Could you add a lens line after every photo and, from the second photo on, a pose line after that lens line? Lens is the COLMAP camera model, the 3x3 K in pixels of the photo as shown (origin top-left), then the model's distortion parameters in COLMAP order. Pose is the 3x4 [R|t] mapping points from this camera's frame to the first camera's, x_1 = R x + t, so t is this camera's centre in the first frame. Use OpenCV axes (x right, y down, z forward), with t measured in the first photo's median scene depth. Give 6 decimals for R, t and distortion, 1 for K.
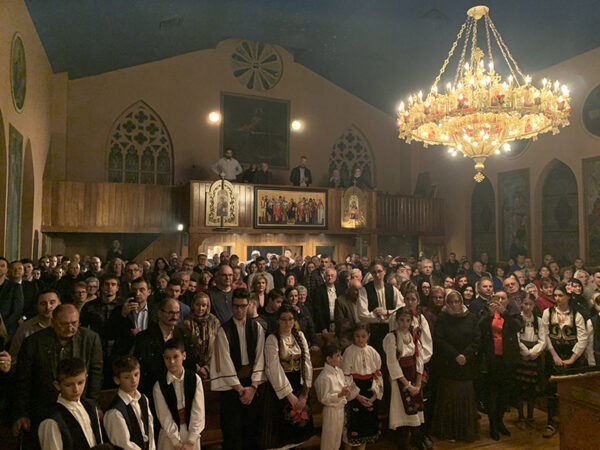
lens RADIAL K [[464.2, 0, 309.4], [0, 464.2, 228.8], [0, 0, 1]] dist [0.032514, -0.025045]
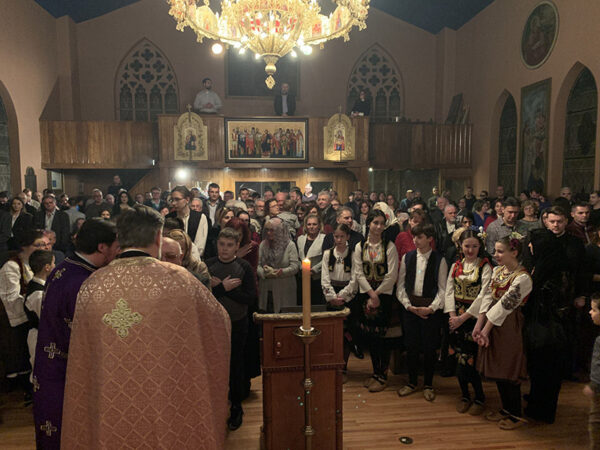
lens RADIAL K [[464.2, 0, 304.3], [0, 464.2, 229.4], [0, 0, 1]] dist [0.032514, -0.025045]
pose [[0.952288, 0.023724, -0.304277, 0.313957], [0.014100, 0.992490, 0.121511, 0.021052], [0.304875, -0.120004, 0.944802, 0.105442]]
